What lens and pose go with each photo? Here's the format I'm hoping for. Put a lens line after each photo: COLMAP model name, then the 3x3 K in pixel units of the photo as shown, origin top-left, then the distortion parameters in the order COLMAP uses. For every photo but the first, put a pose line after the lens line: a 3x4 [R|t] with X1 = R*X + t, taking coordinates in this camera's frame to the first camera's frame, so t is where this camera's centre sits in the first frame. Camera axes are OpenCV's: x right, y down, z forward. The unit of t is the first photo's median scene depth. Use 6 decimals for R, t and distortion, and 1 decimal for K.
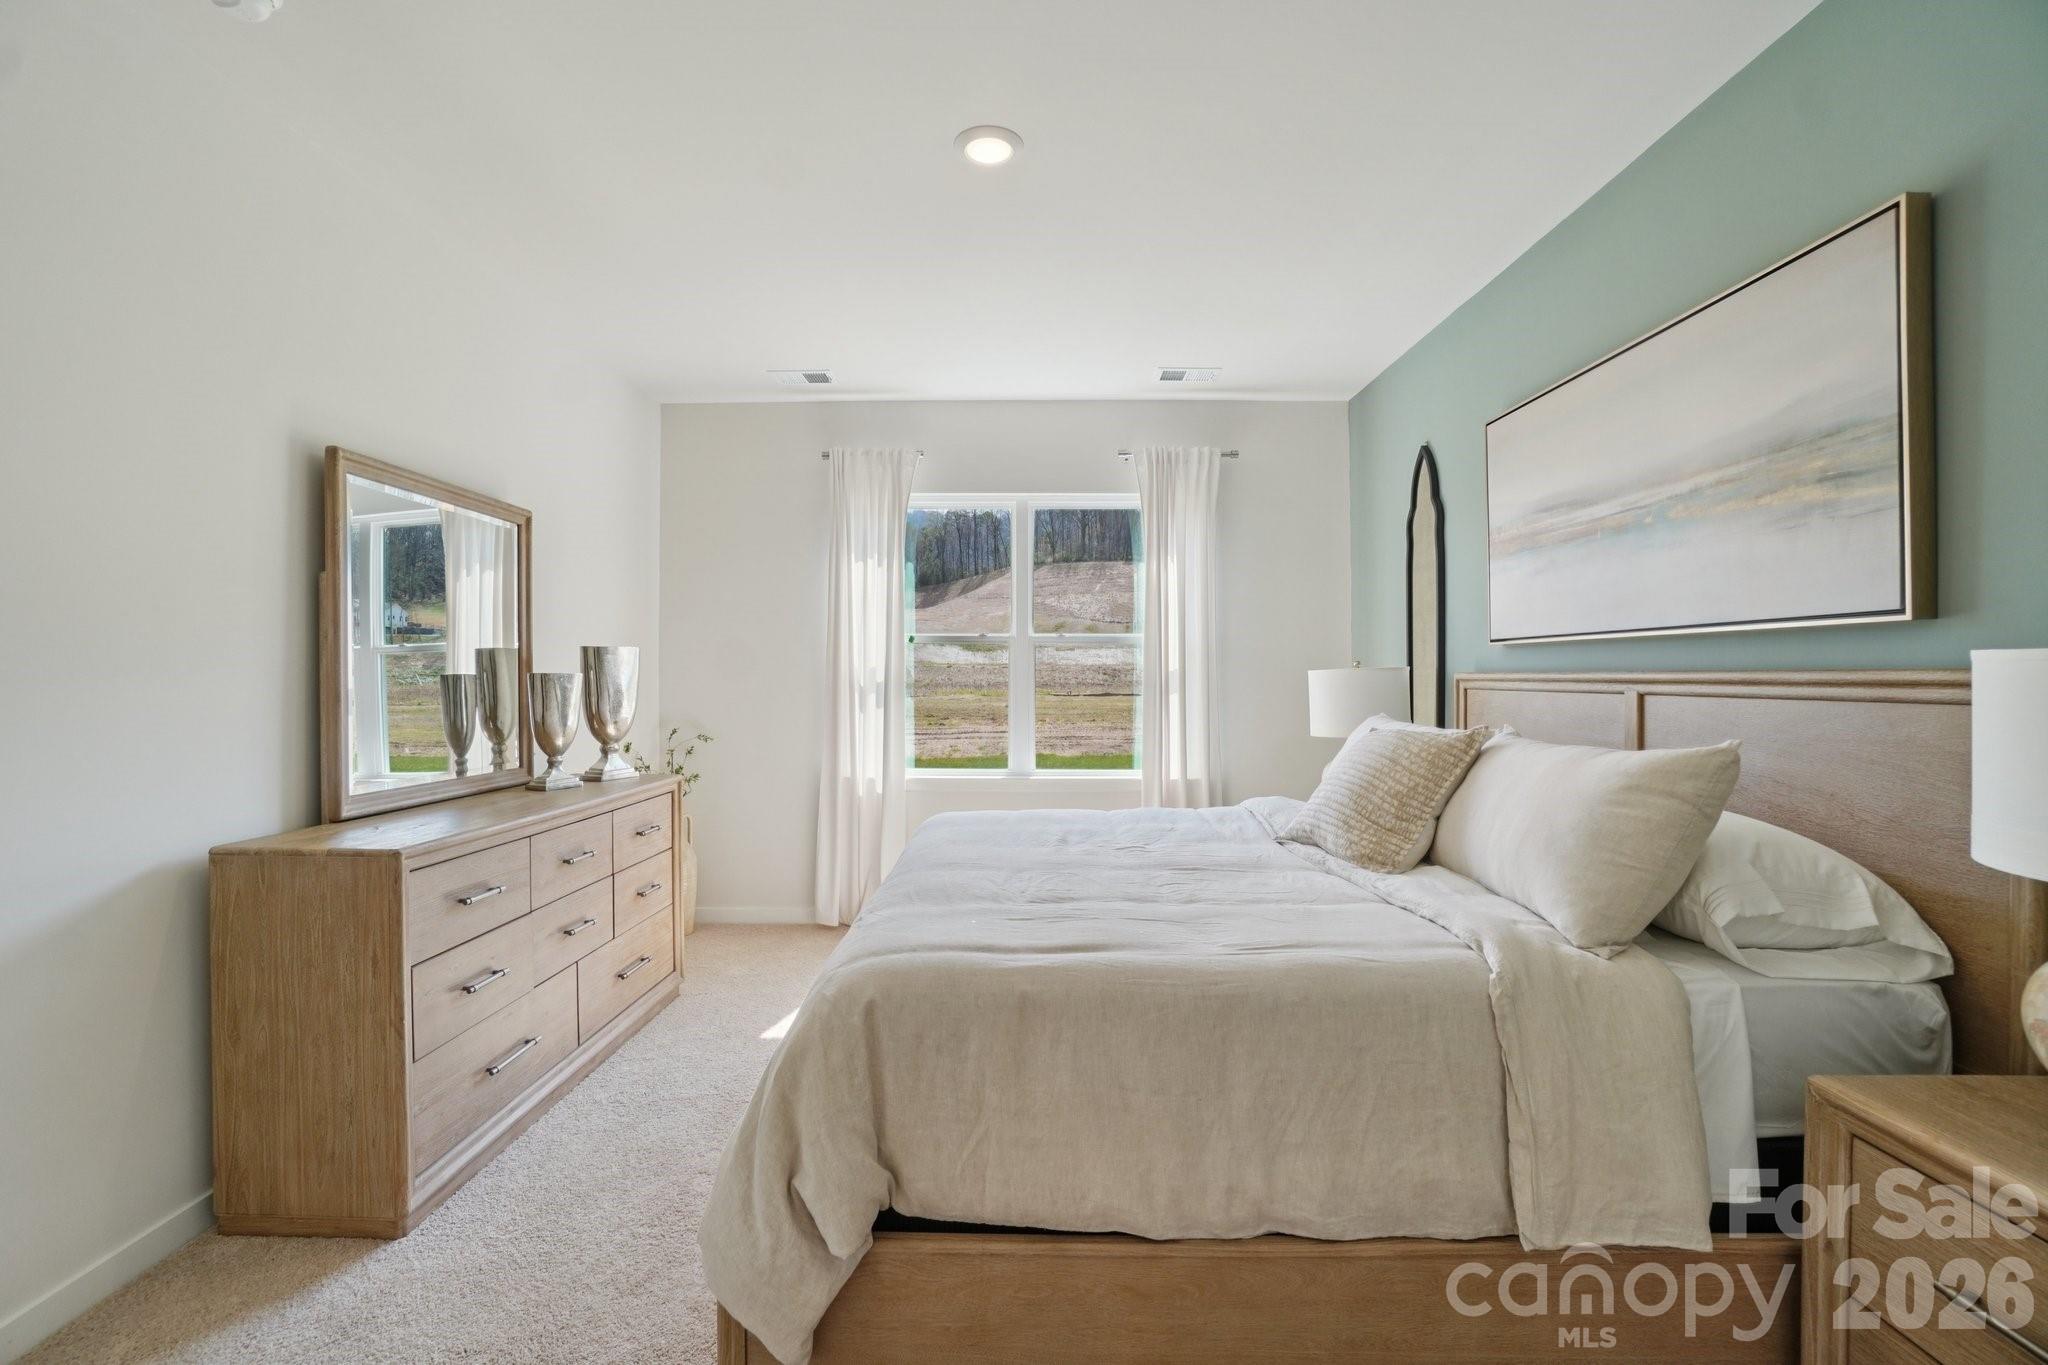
lens RADIAL K [[906.0, 0, 1016.9], [0, 906.0, 671.2], [0, 0, 1]] dist [-0.062396, 0.022302]
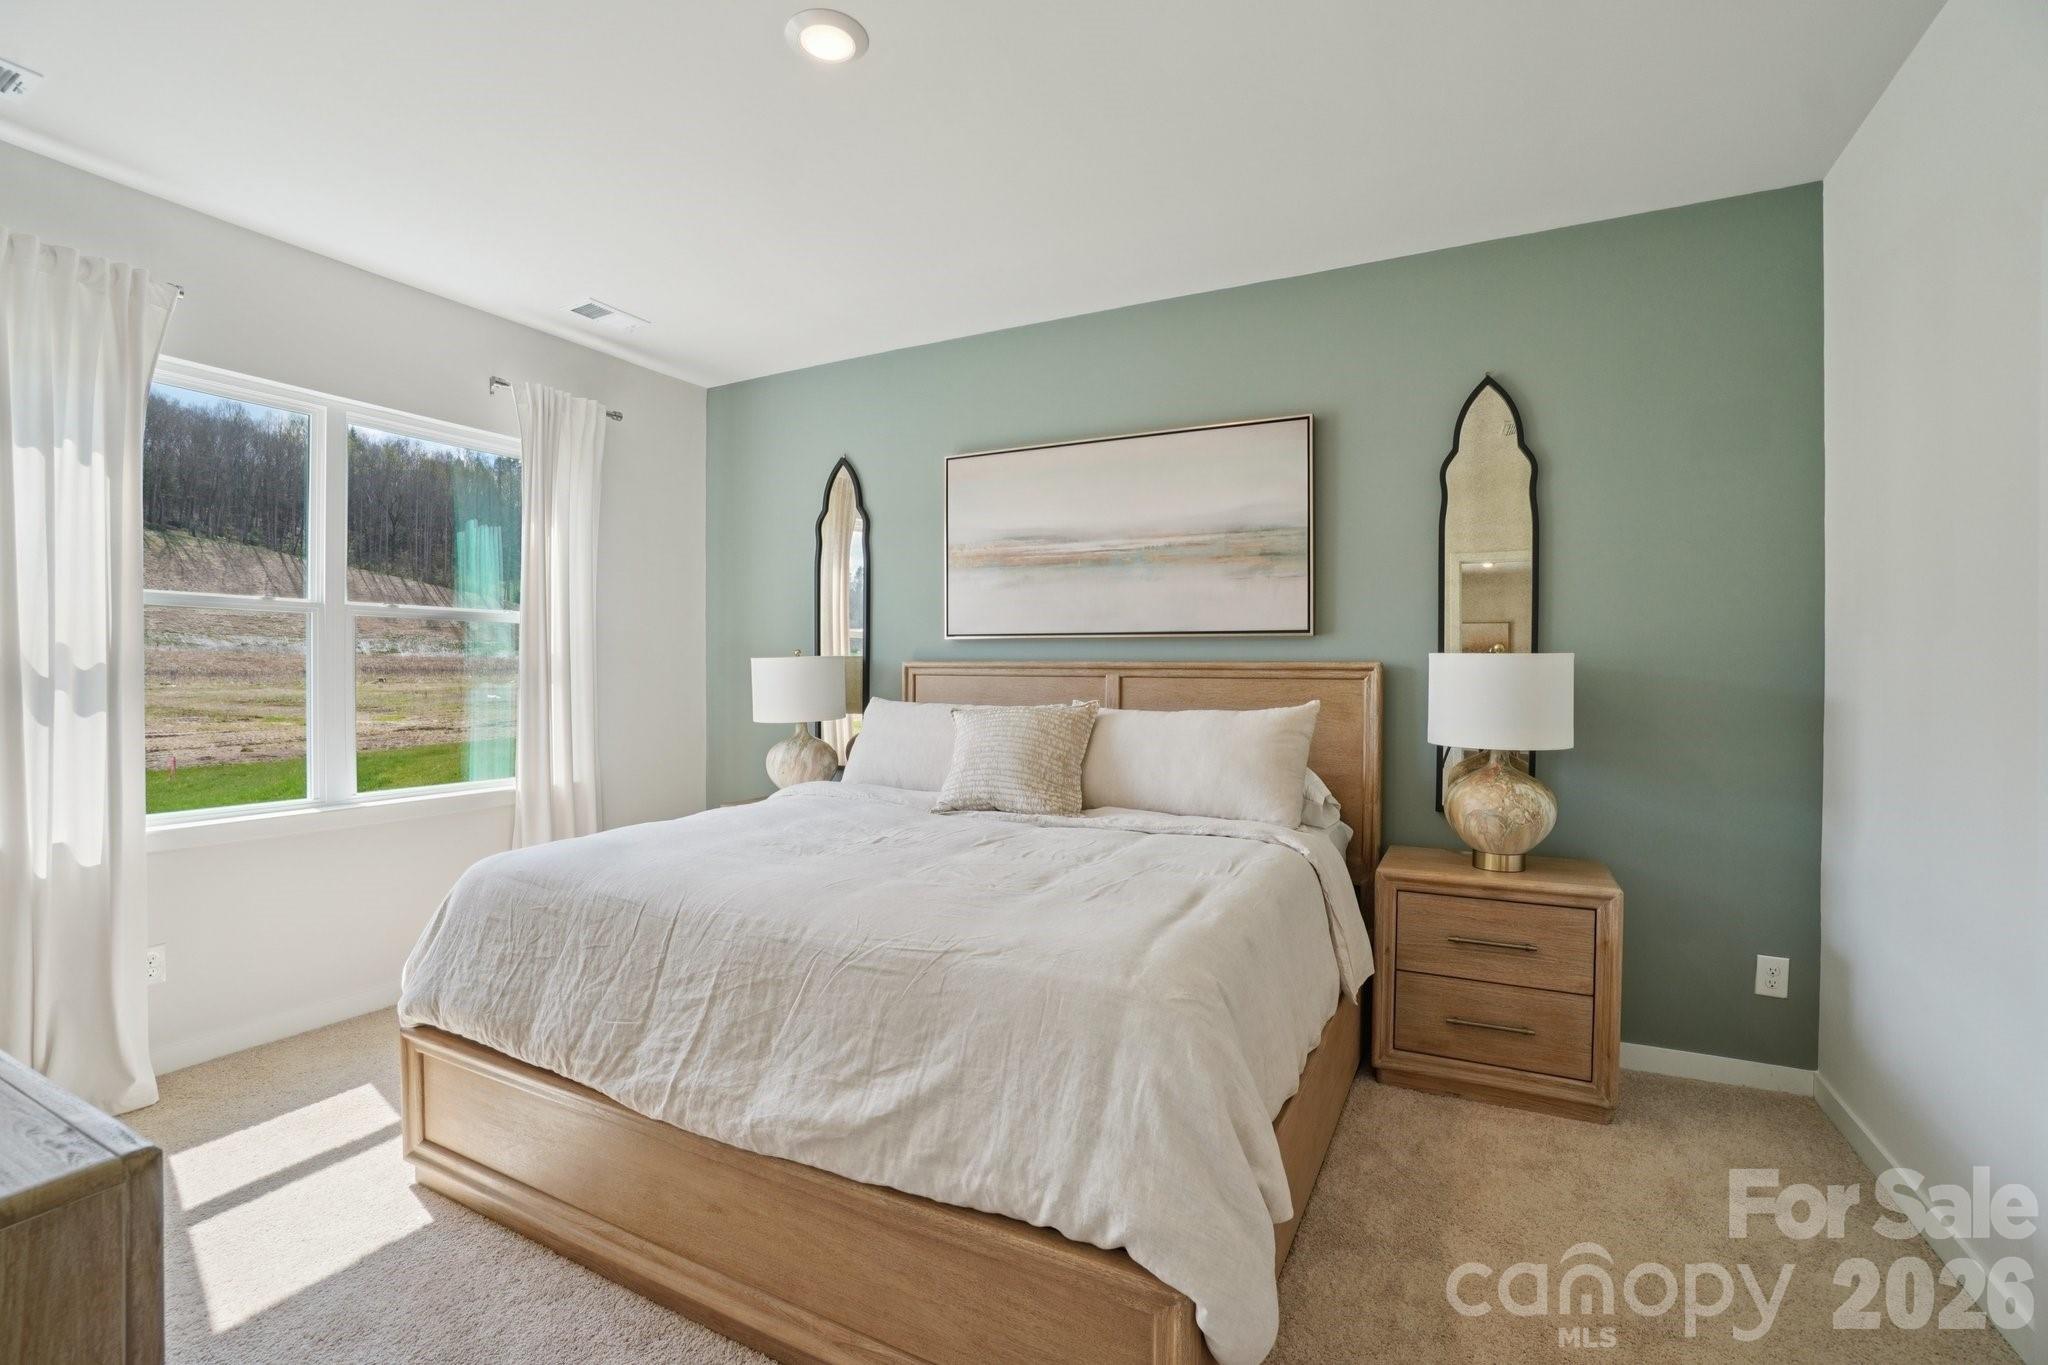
lens RADIAL K [[906.0, 0, 1016.9], [0, 906.0, 671.2], [0, 0, 1]] dist [-0.062396, 0.022302]
pose [[0.461308, -0.000645, 0.887240, -0.414472], [-0.008837, 0.999947, 0.005322, 0.005633], [-0.887196, -0.010296, 0.461278, 0.264381]]
